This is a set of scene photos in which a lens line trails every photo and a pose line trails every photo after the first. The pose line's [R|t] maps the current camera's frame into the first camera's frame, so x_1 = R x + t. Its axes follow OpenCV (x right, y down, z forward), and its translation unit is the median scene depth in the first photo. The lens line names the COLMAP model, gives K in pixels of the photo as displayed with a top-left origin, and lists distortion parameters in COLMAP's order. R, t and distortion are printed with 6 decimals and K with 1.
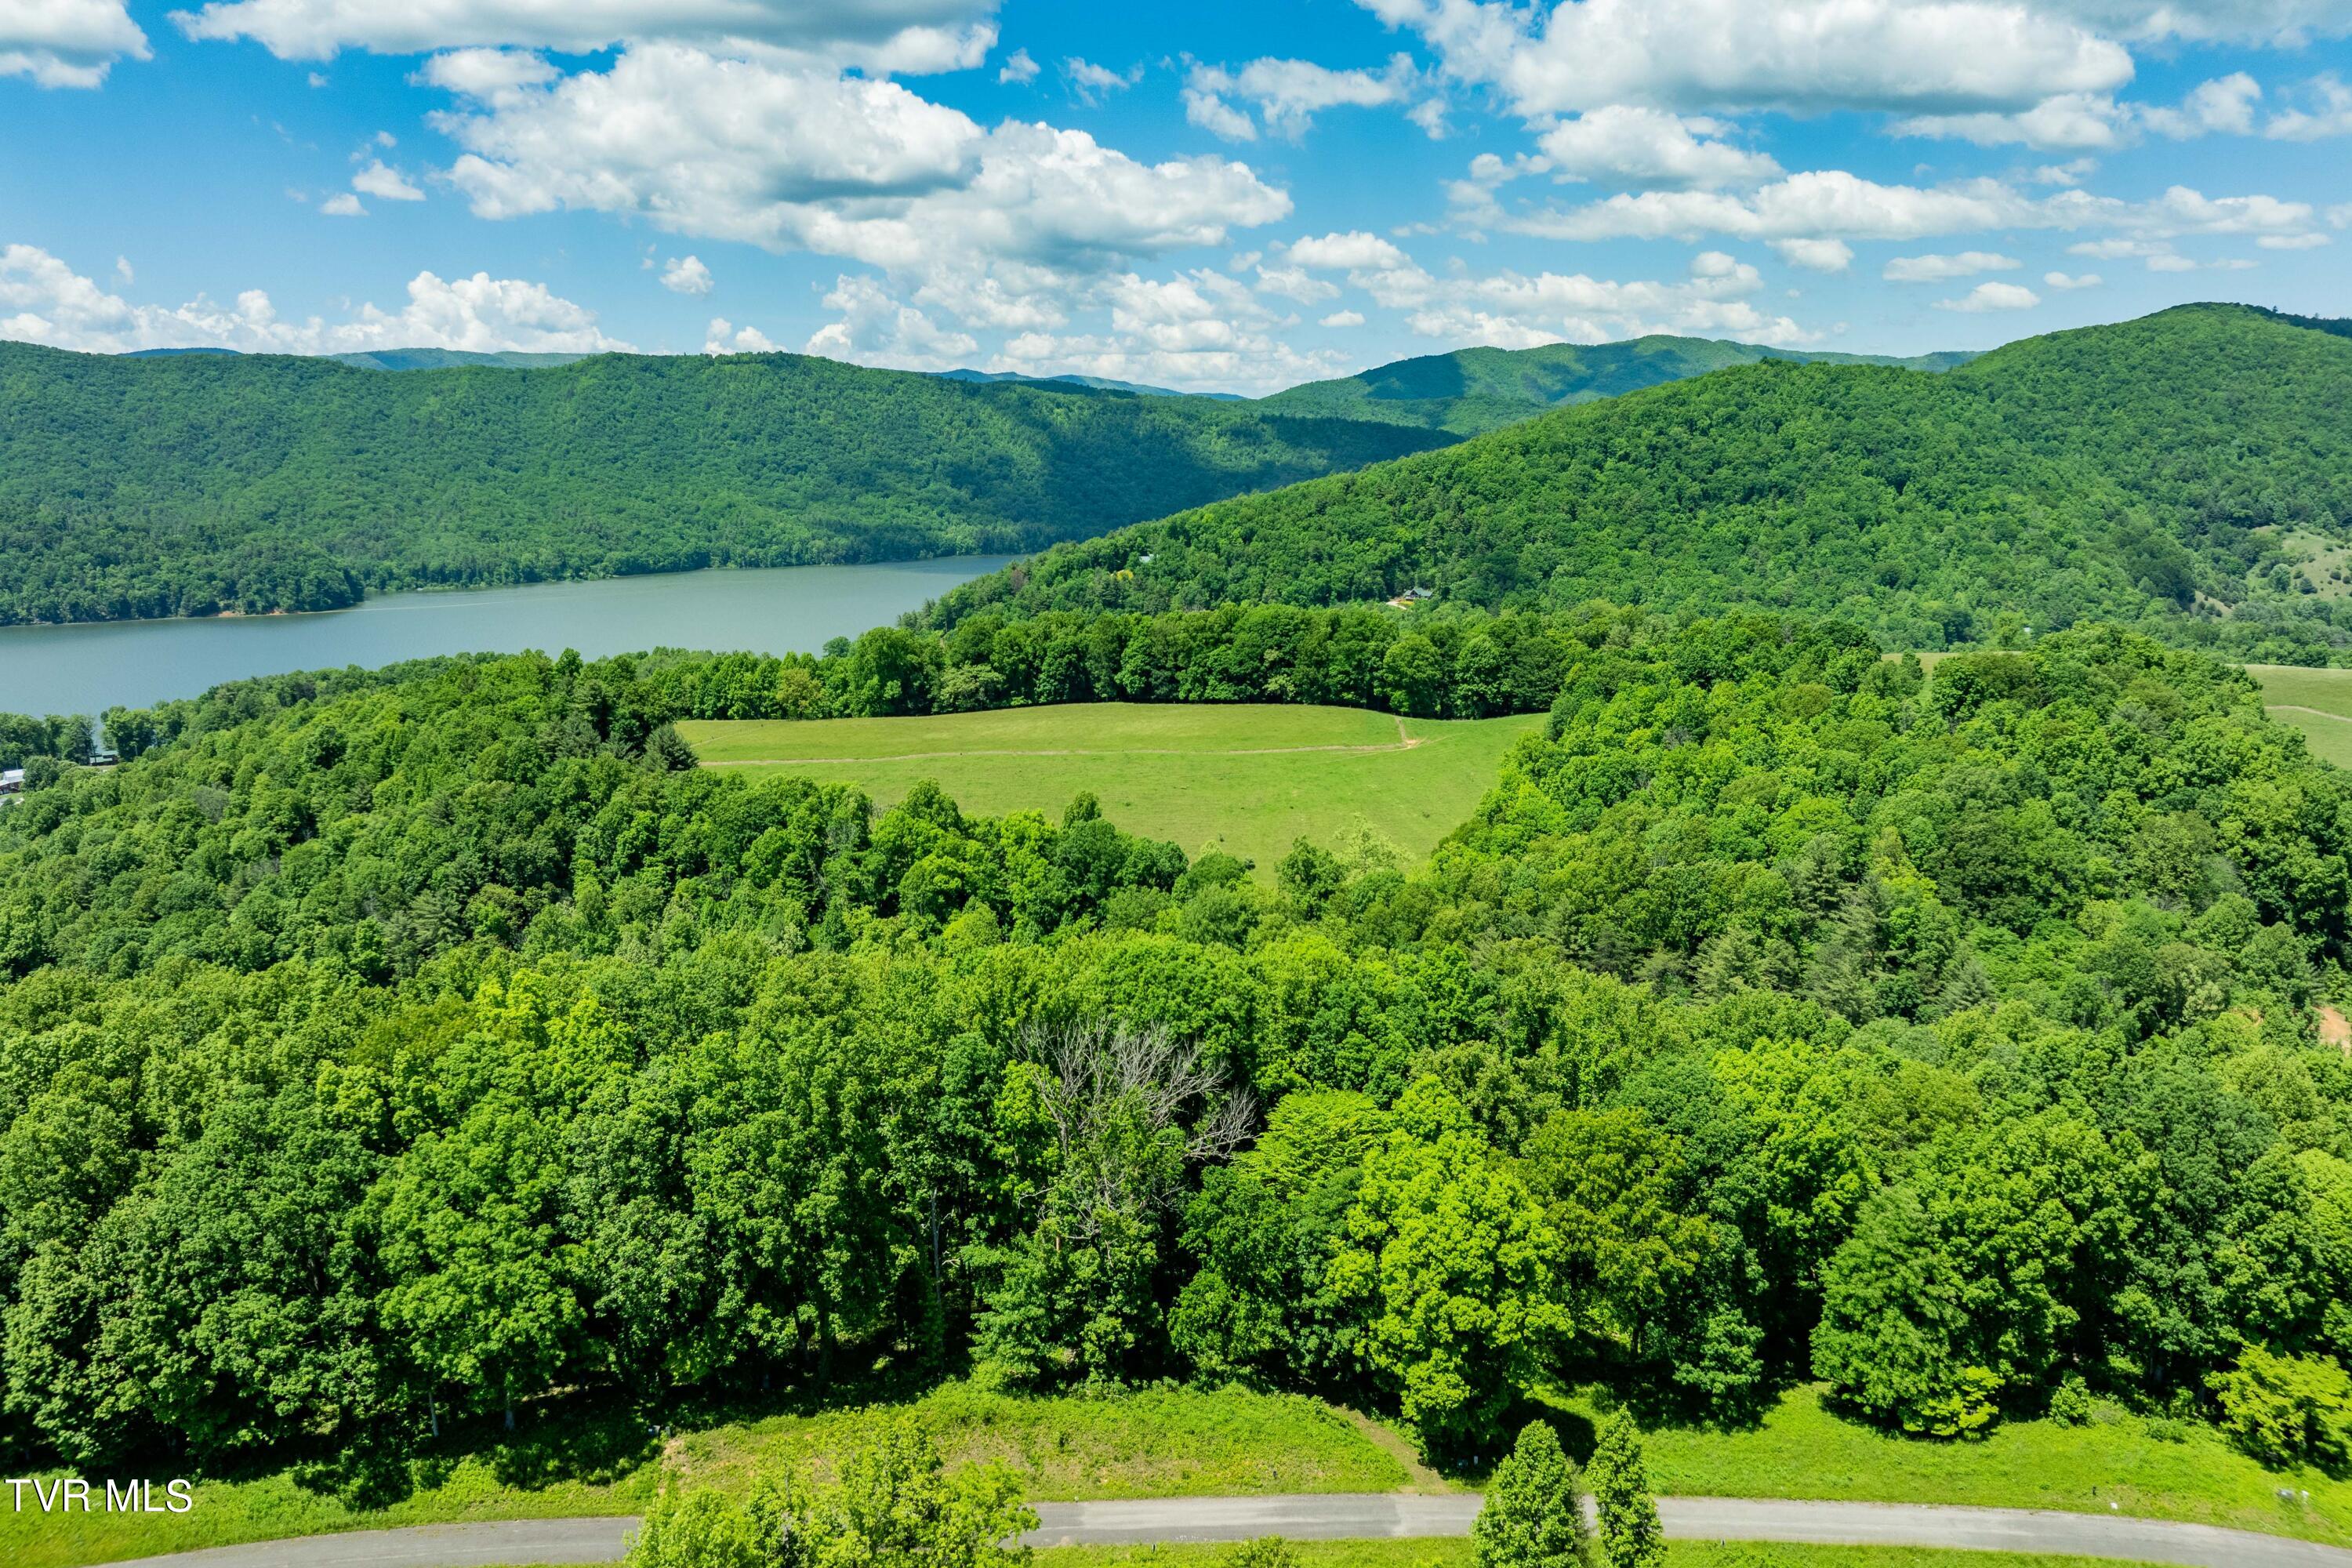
lens RADIAL K [[1680.4, 0, 1176.0], [0, 1680.4, 784.0], [0, 0, 1]] dist [-0.038055, 0.008115]
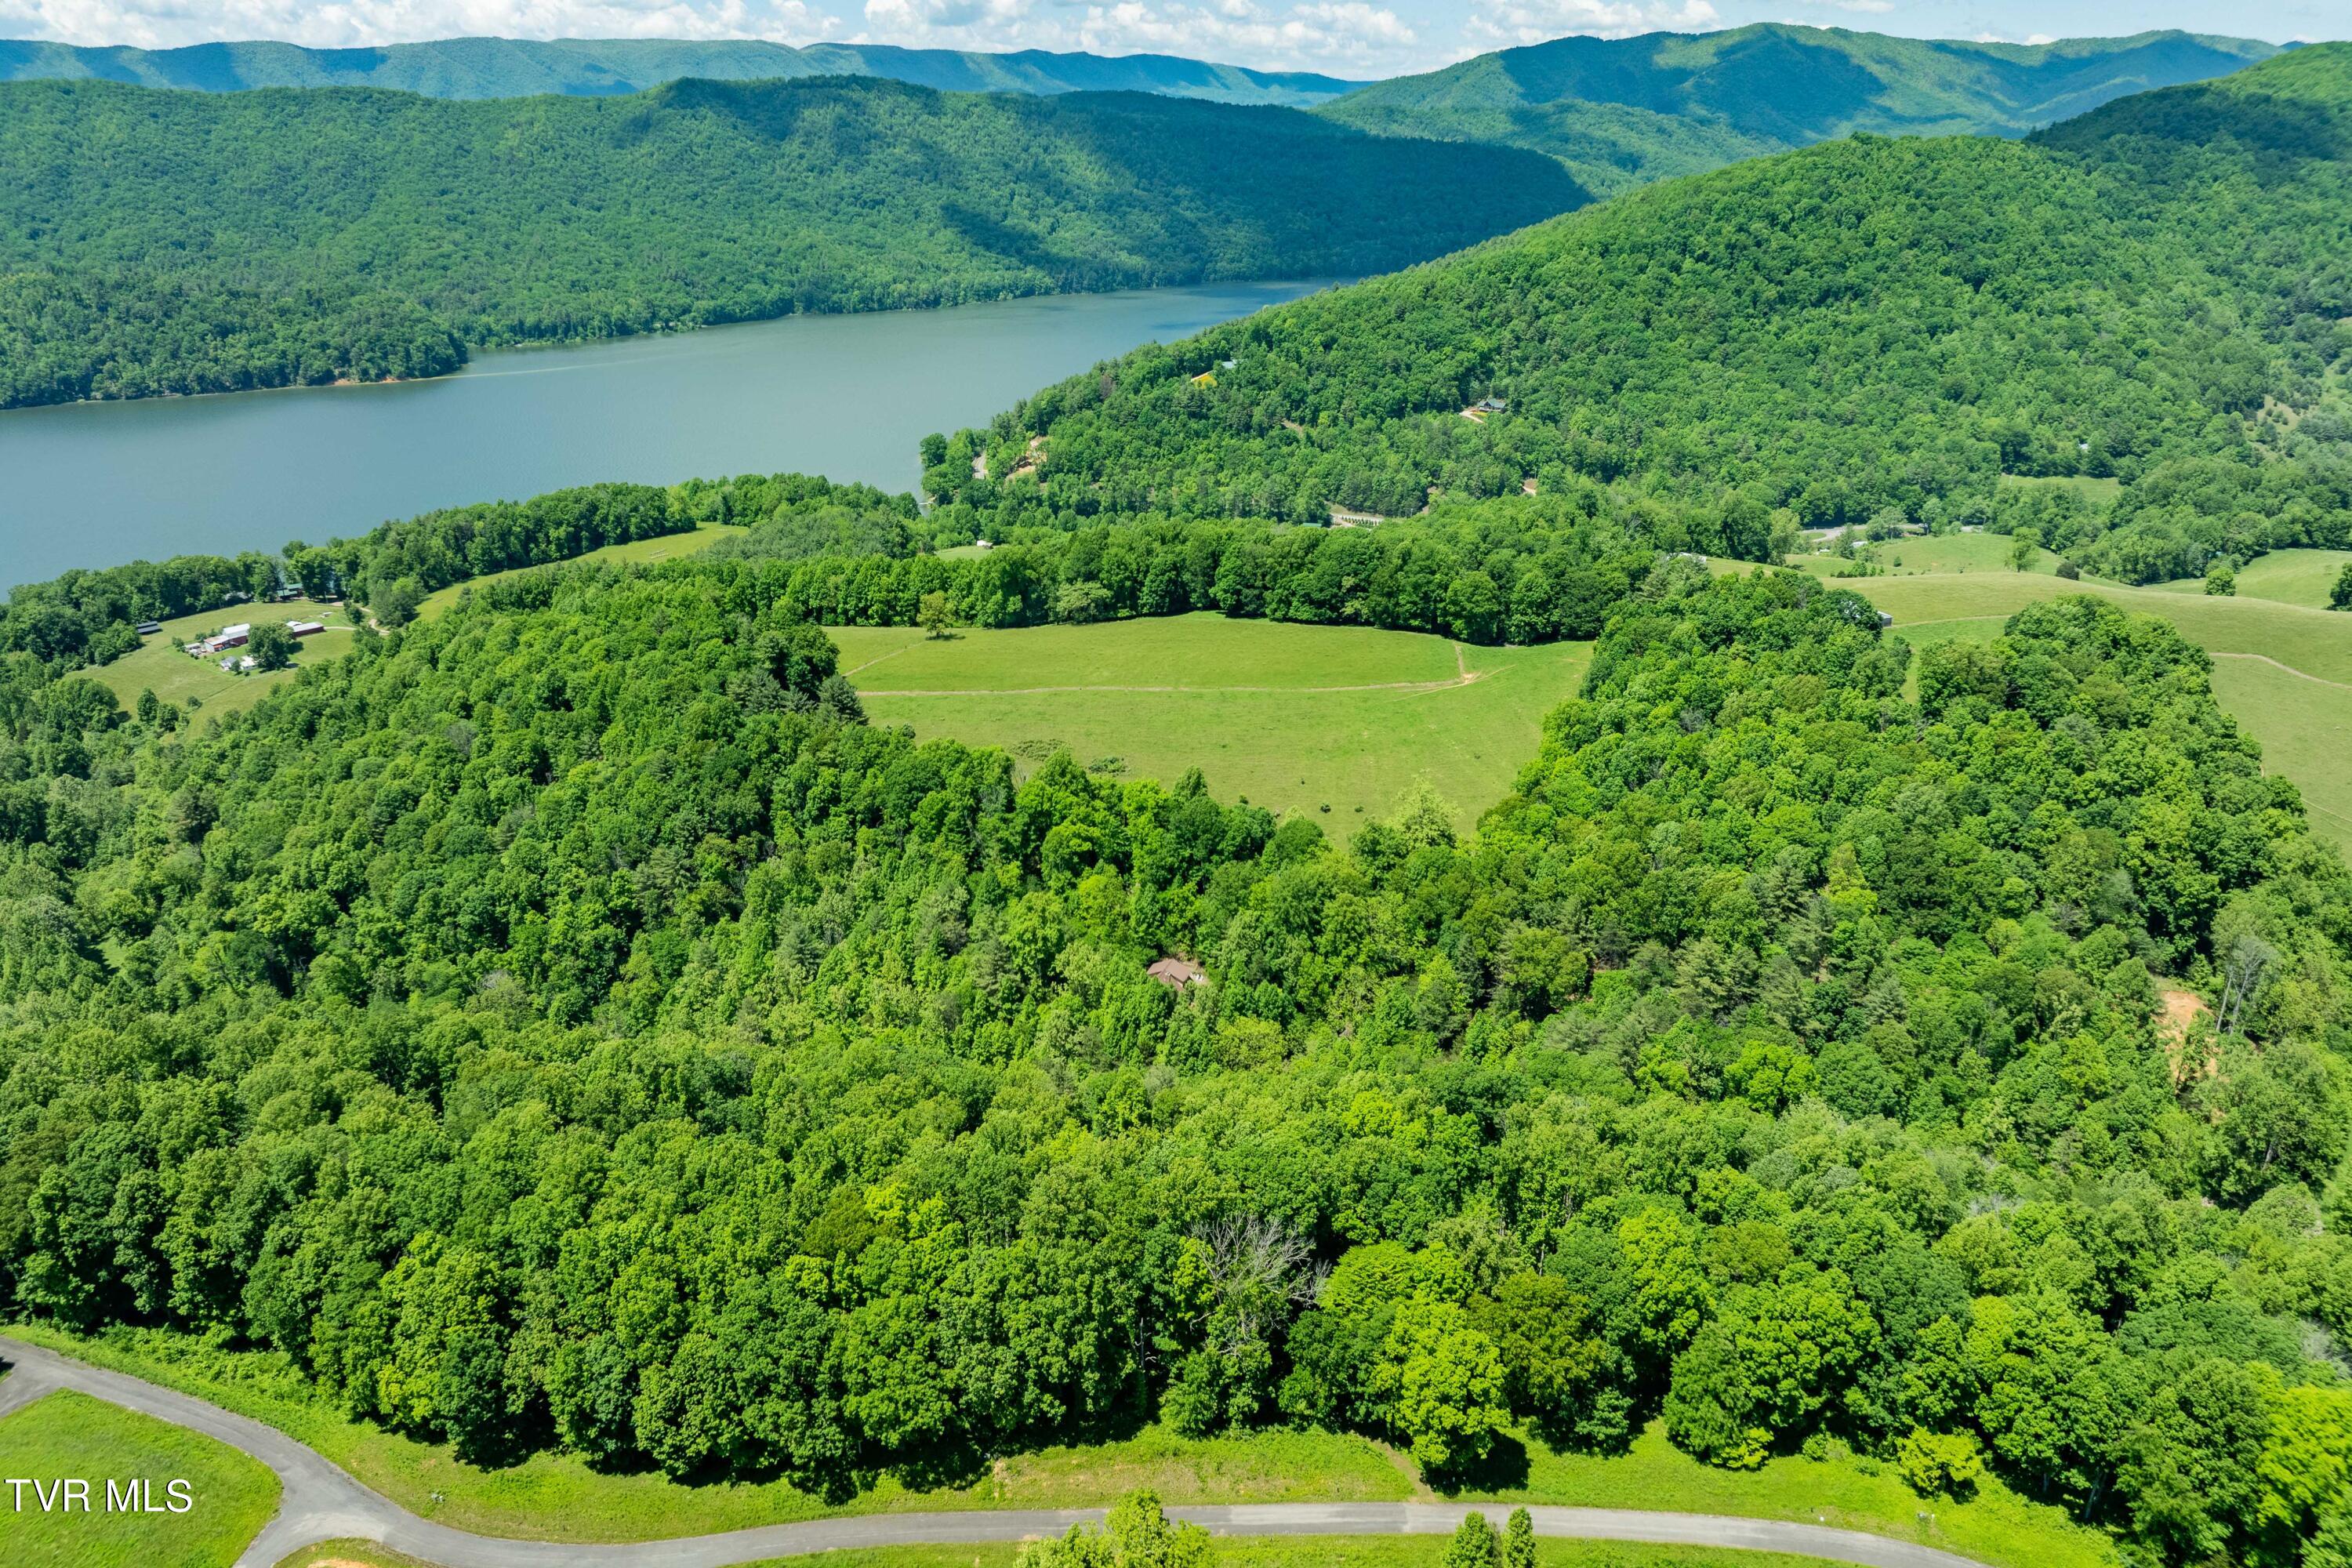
lens RADIAL K [[1670.4, 0, 1175.4], [0, 1670.4, 790.4], [0, 0, 1]] dist [-0.036257, -0.000196]
pose [[0.999055, 0.012999, -0.041480, -0.011200], [-0.005125, 0.982811, 0.184542, -0.143880], [0.043166, -0.184155, 0.981949, -0.134663]]
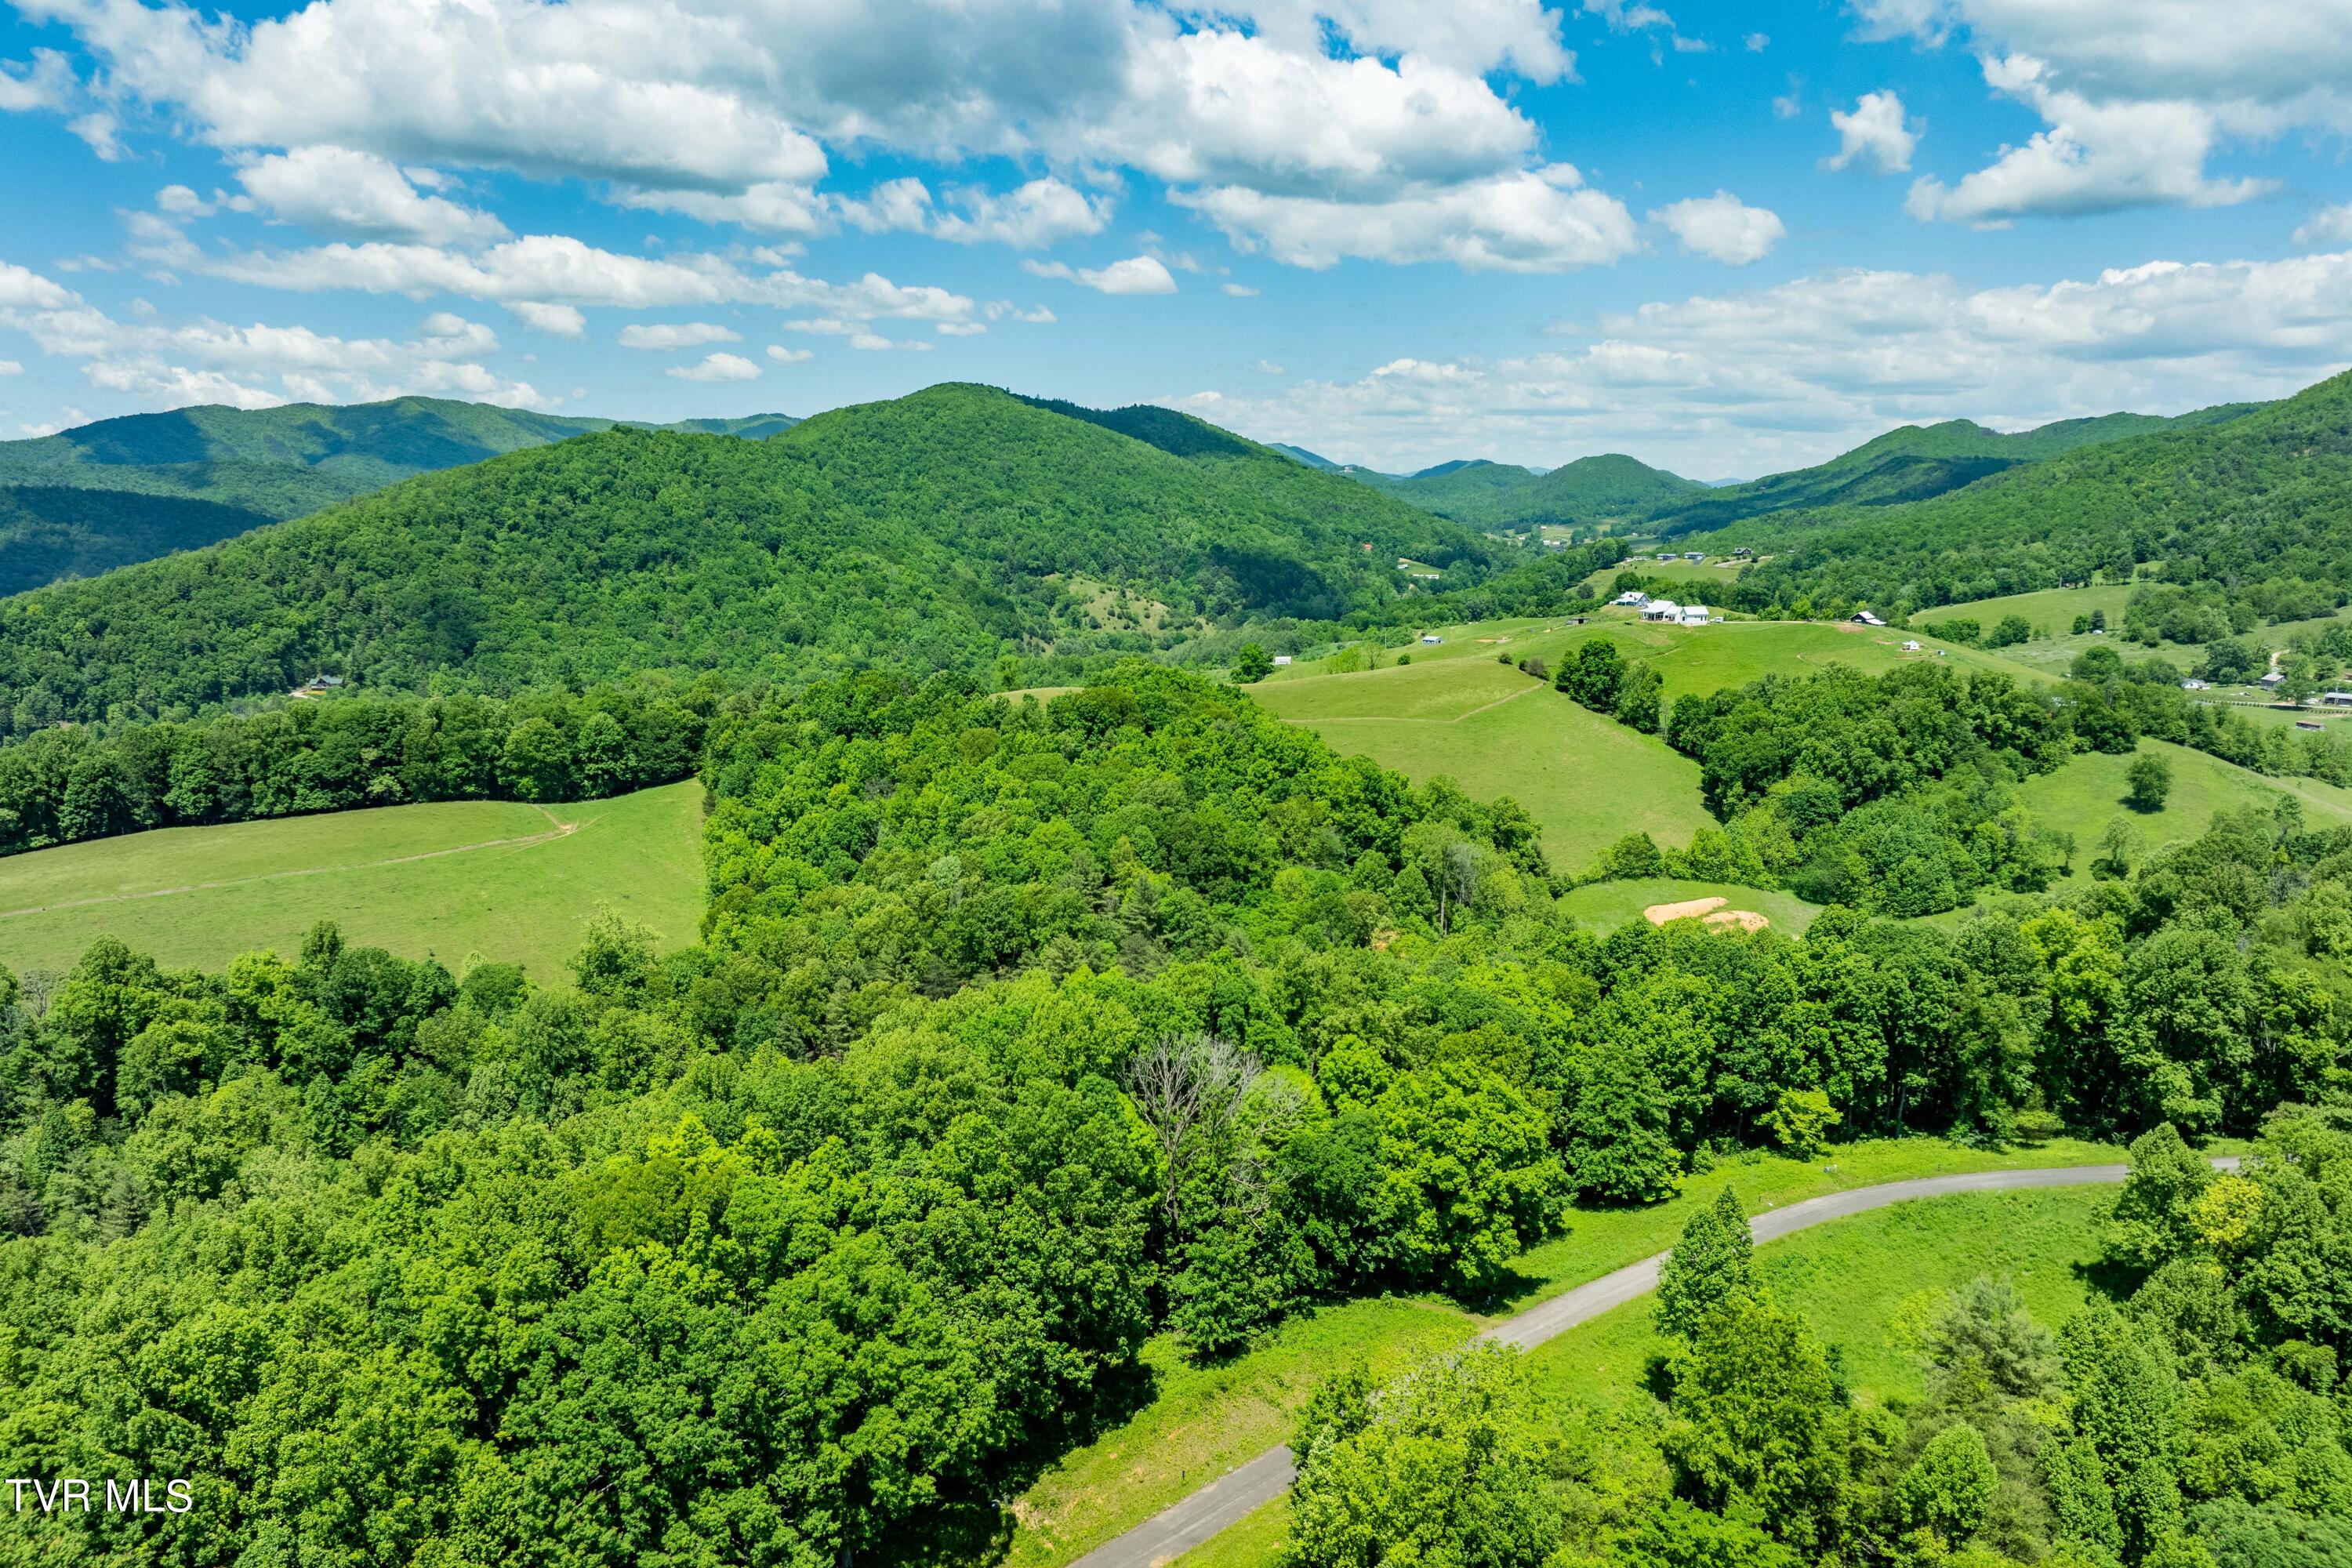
lens RADIAL K [[1679.5, 0, 1179.4], [0, 1679.5, 893.1], [0, 0, 1]] dist [-0.039860, 0.000469]
pose [[0.761893, -0.147301, 0.630730, -0.186159], [0.131012, 0.988715, 0.072649, -0.010156], [-0.634314, 0.027282, 0.772594, 0.027535]]
